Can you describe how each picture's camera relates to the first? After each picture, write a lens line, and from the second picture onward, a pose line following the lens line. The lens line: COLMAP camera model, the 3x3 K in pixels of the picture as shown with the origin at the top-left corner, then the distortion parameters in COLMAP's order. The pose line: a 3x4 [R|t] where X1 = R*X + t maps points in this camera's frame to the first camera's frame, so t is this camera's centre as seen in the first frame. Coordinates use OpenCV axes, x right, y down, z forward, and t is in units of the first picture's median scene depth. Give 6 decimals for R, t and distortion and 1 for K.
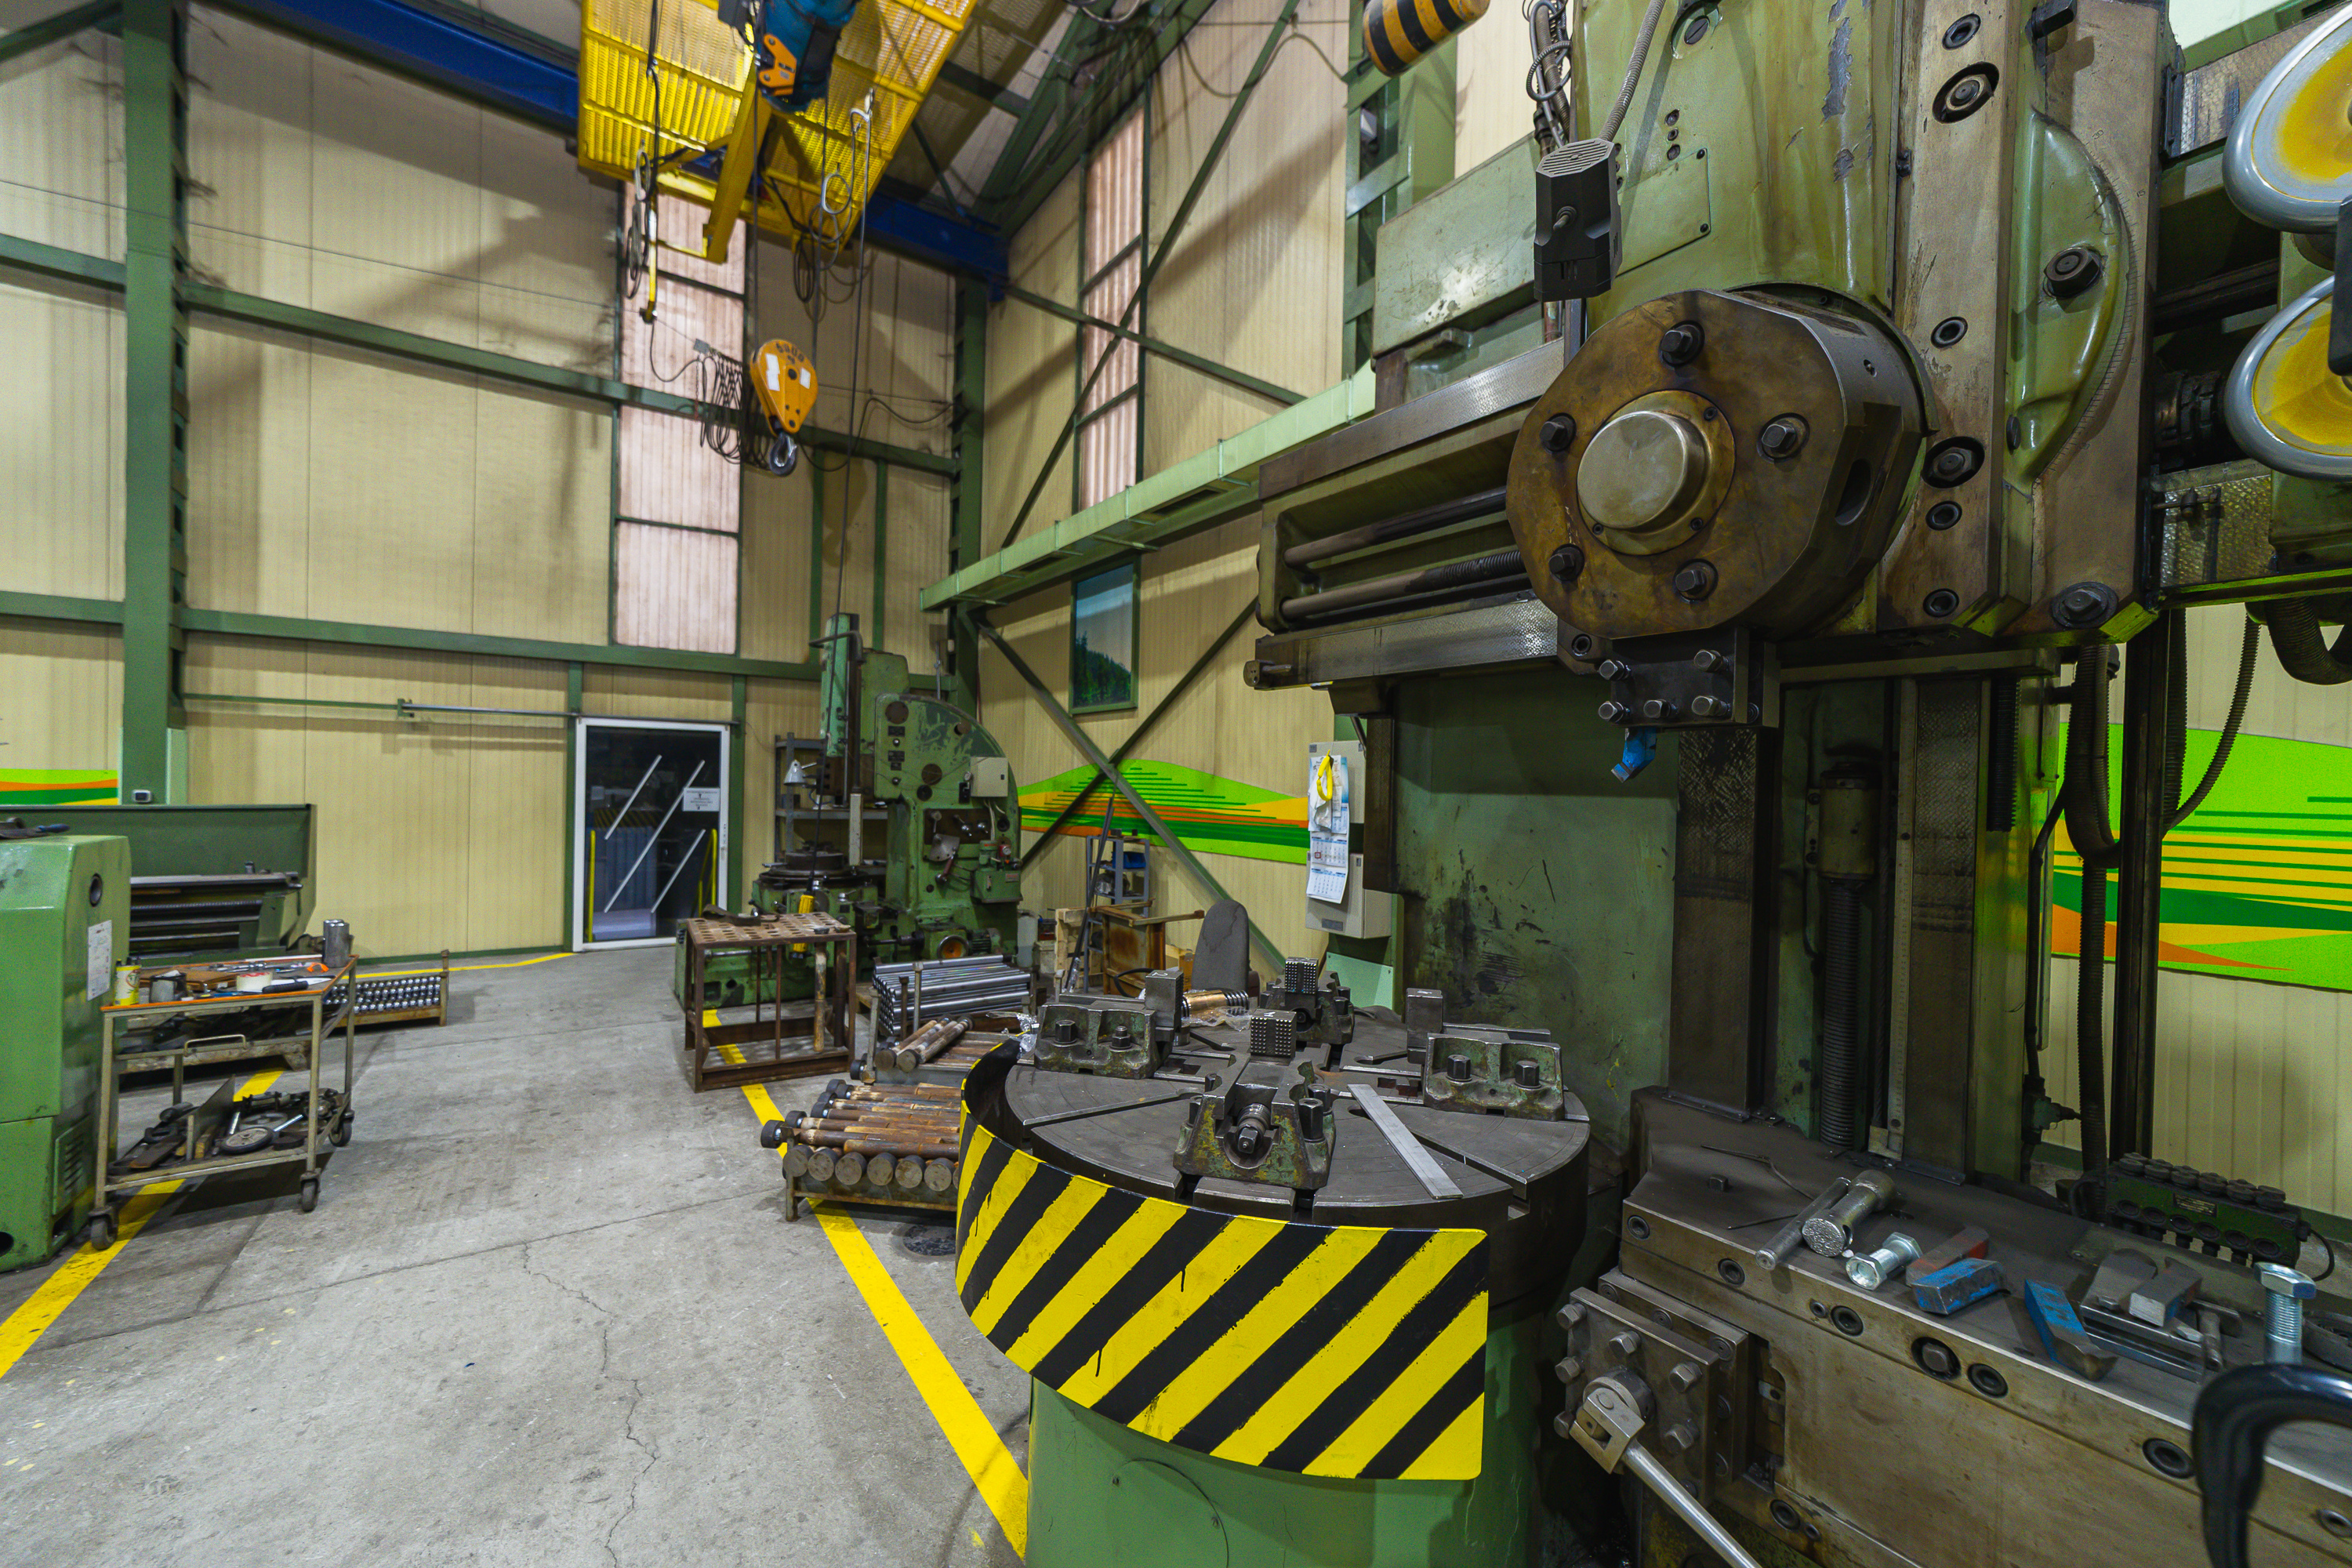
lens RADIAL K [[902.3, 0, 1175.1], [0, 902.3, 792.5], [0, 0, 1]] dist [-0.018843, 0.010956]
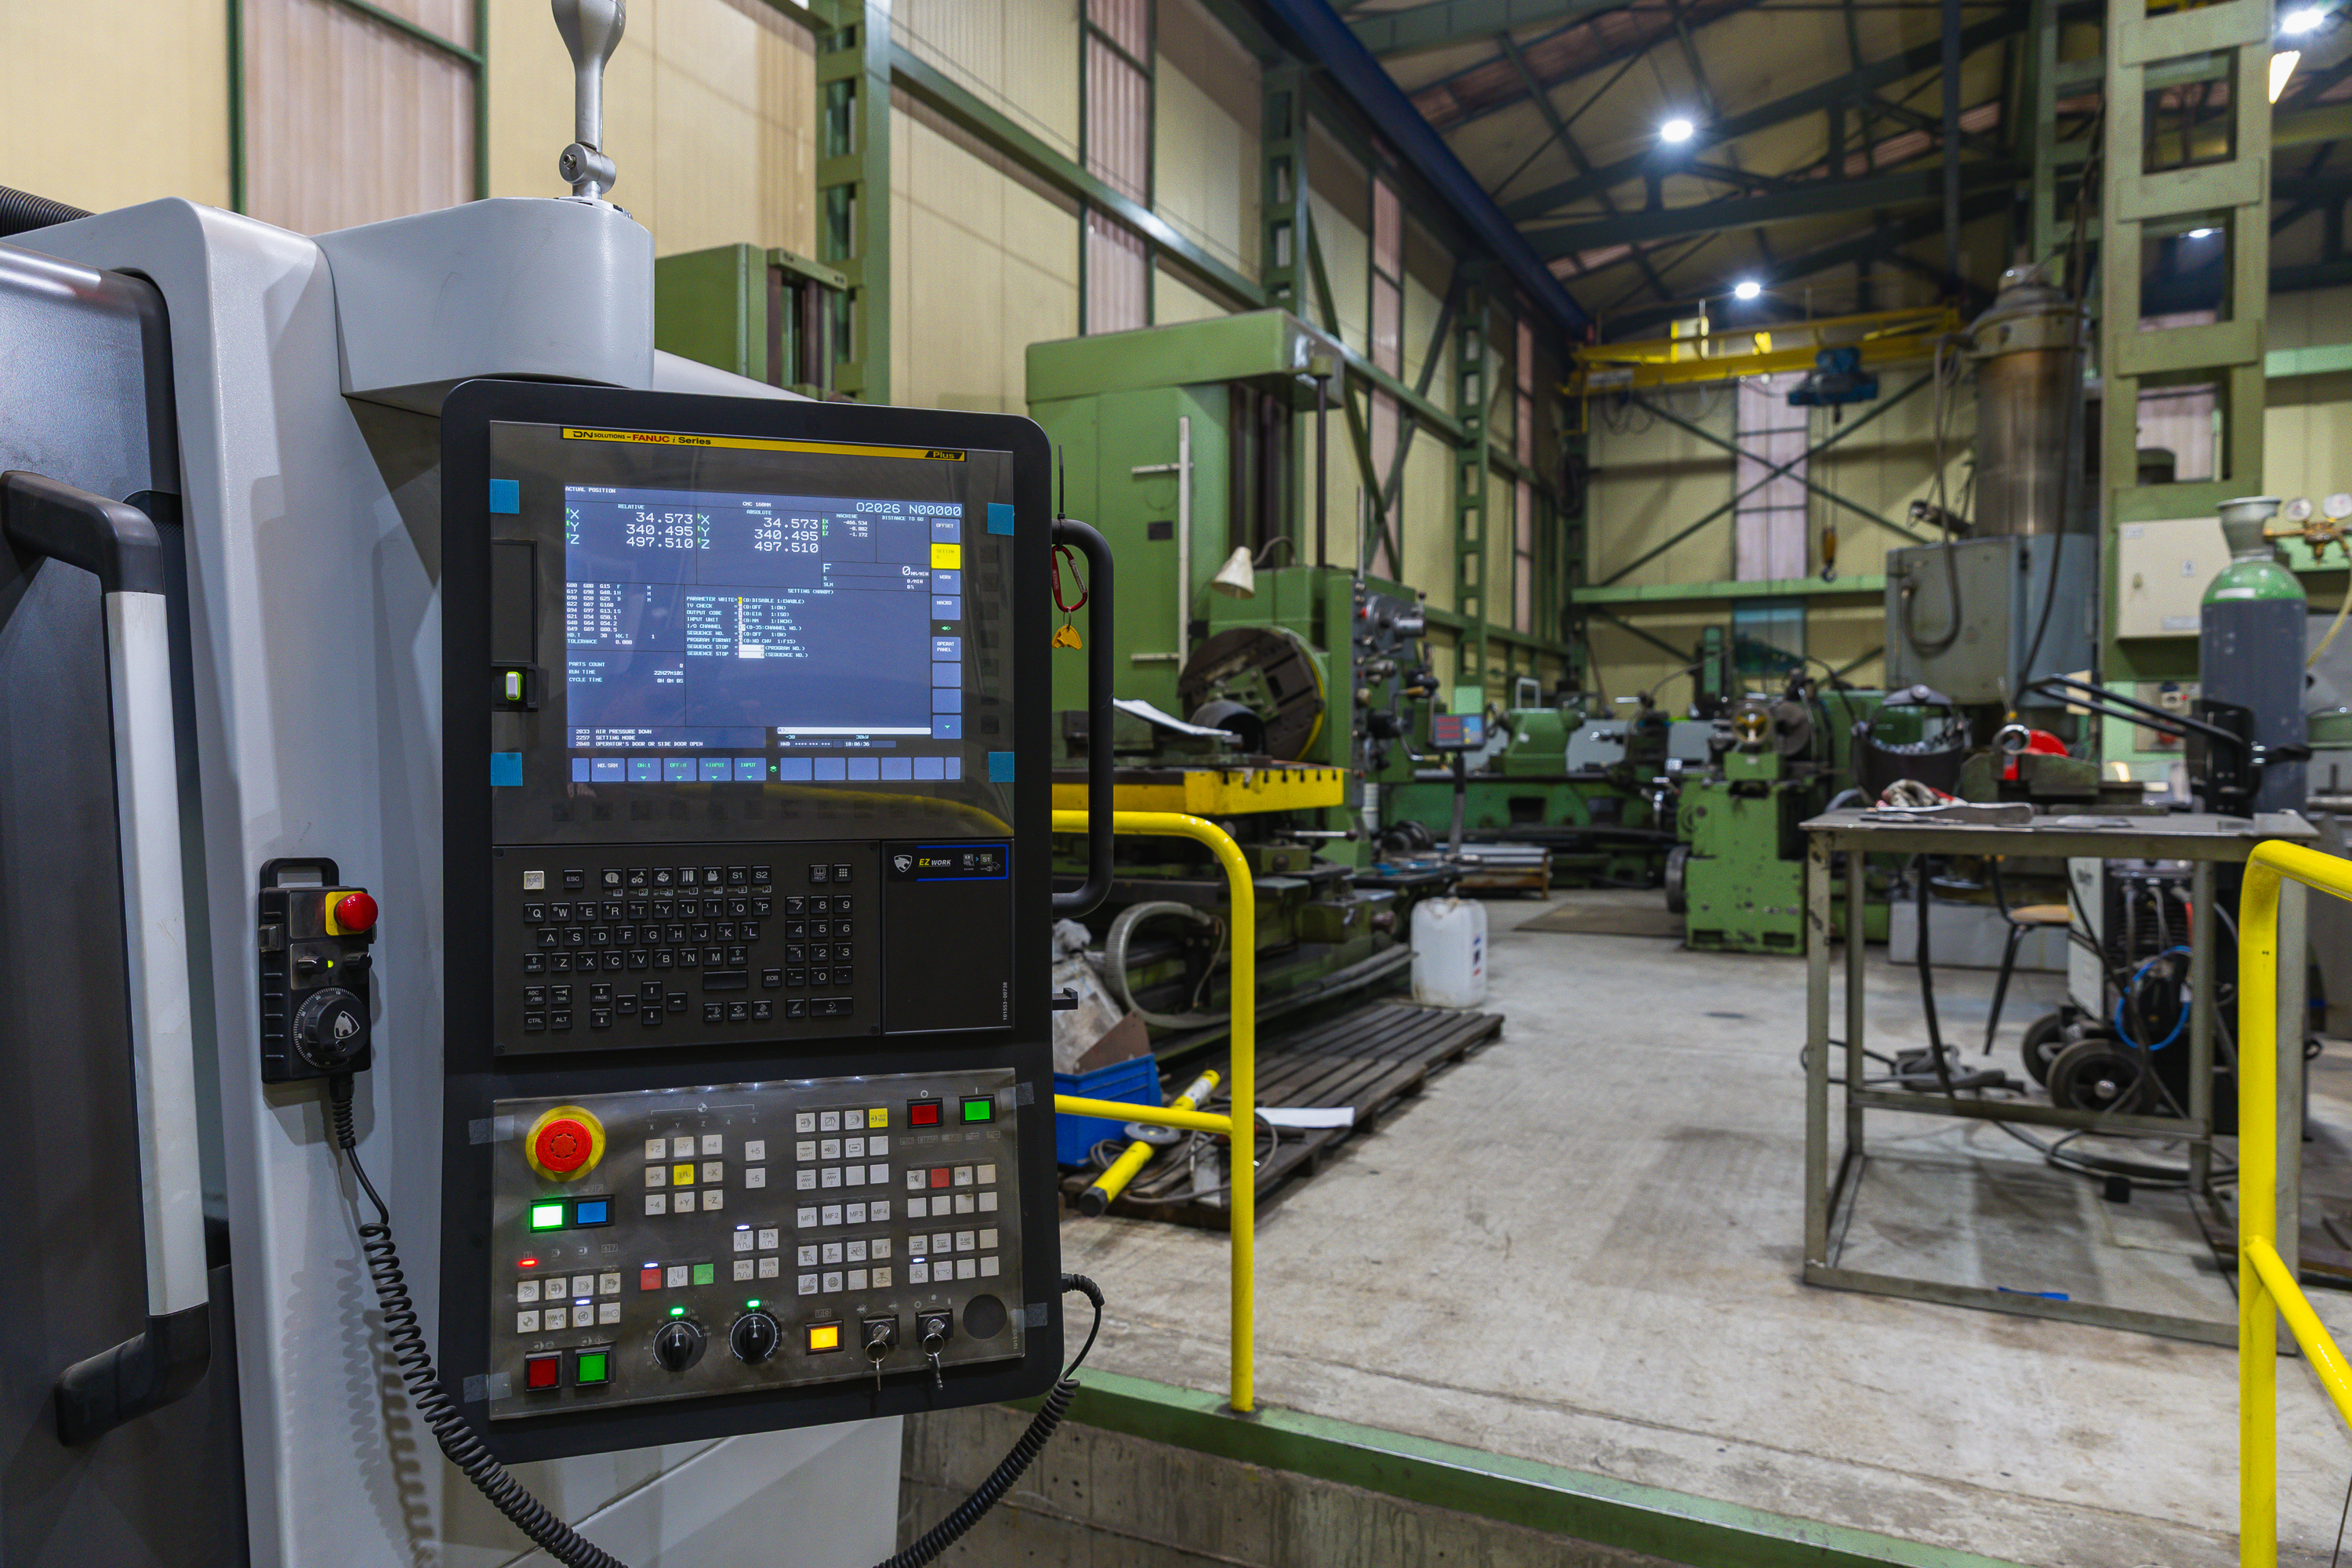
lens RADIAL K [[1543.6, 0, 1166.6], [0, 1543.6, 785.8], [0, 0, 1]] dist [0.005088, -0.001122]
pose [[0.880201, -0.030074, 0.473648, -2.810492], [0.019645, 0.999444, 0.026950, 0.024933], [-0.474195, -0.014417, 0.880302, -1.261124]]
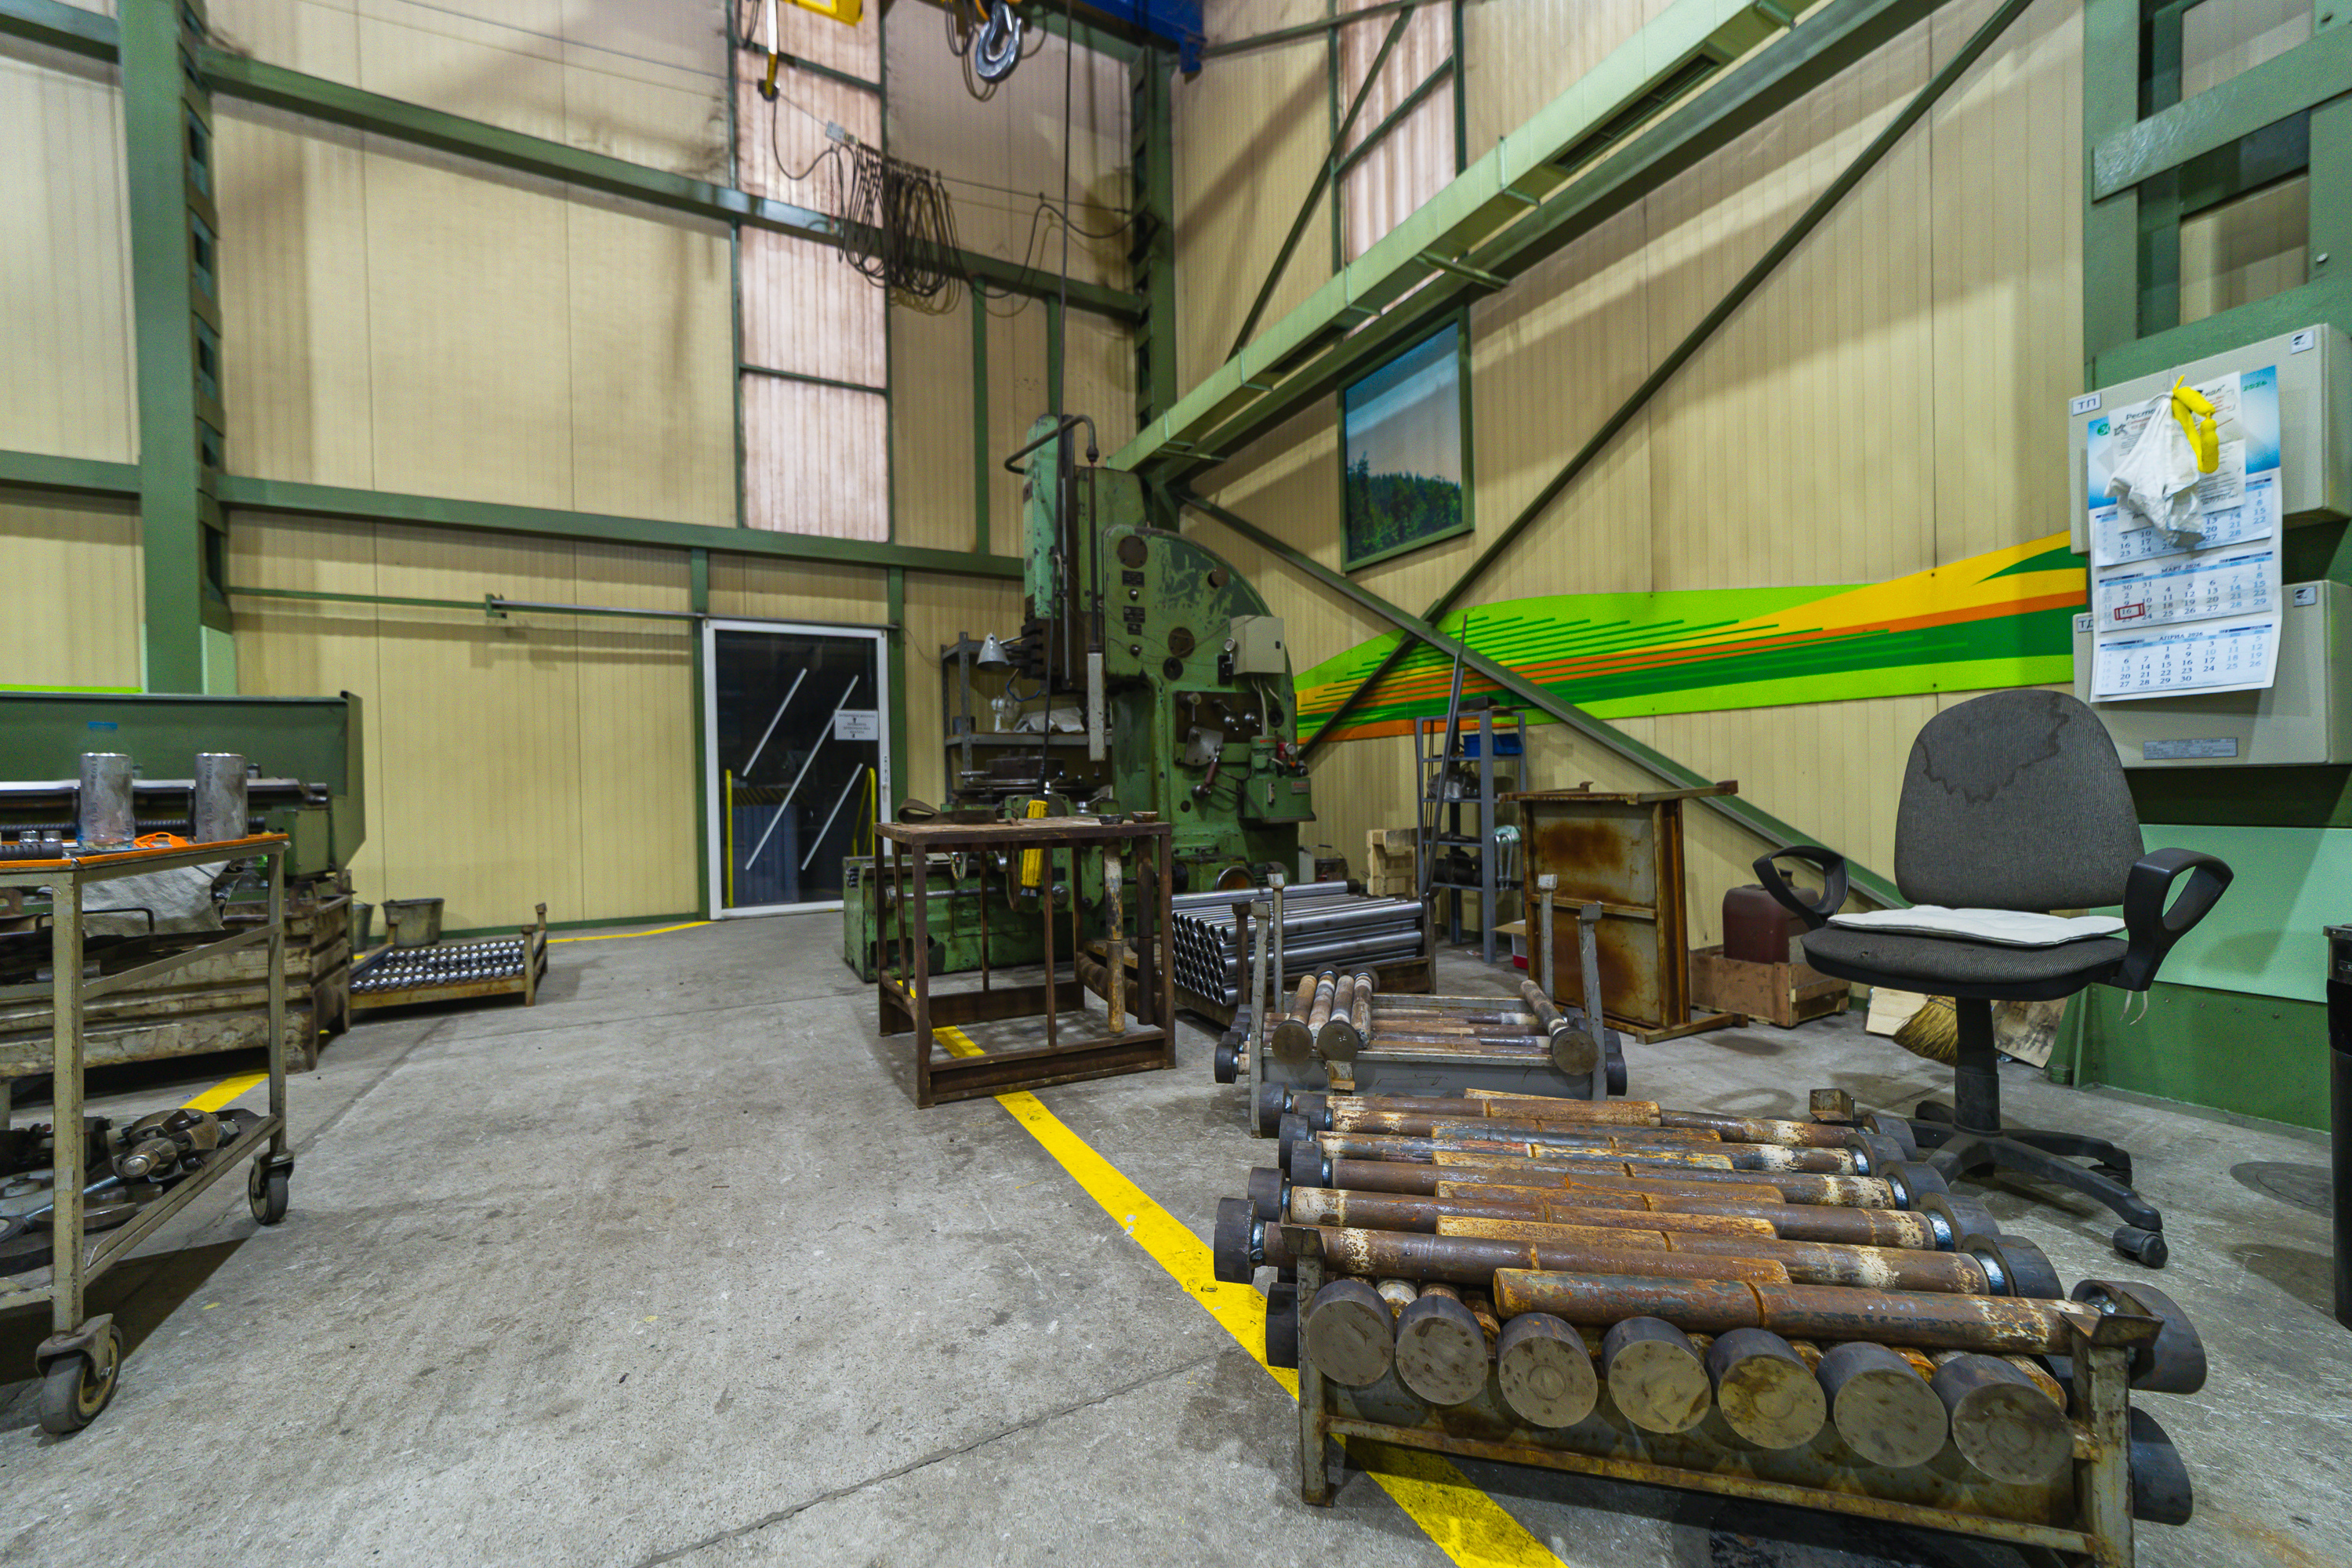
lens RADIAL K [[902.3, 0, 1175.1], [0, 902.3, 792.5], [0, 0, 1]] dist [-0.018843, 0.010956]
pose [[0.992573, -0.041842, -0.114229, -0.195378], [0.041917, 0.999120, -0.001747, 0.094554], [0.114201, -0.003054, 0.993453, 0.298874]]
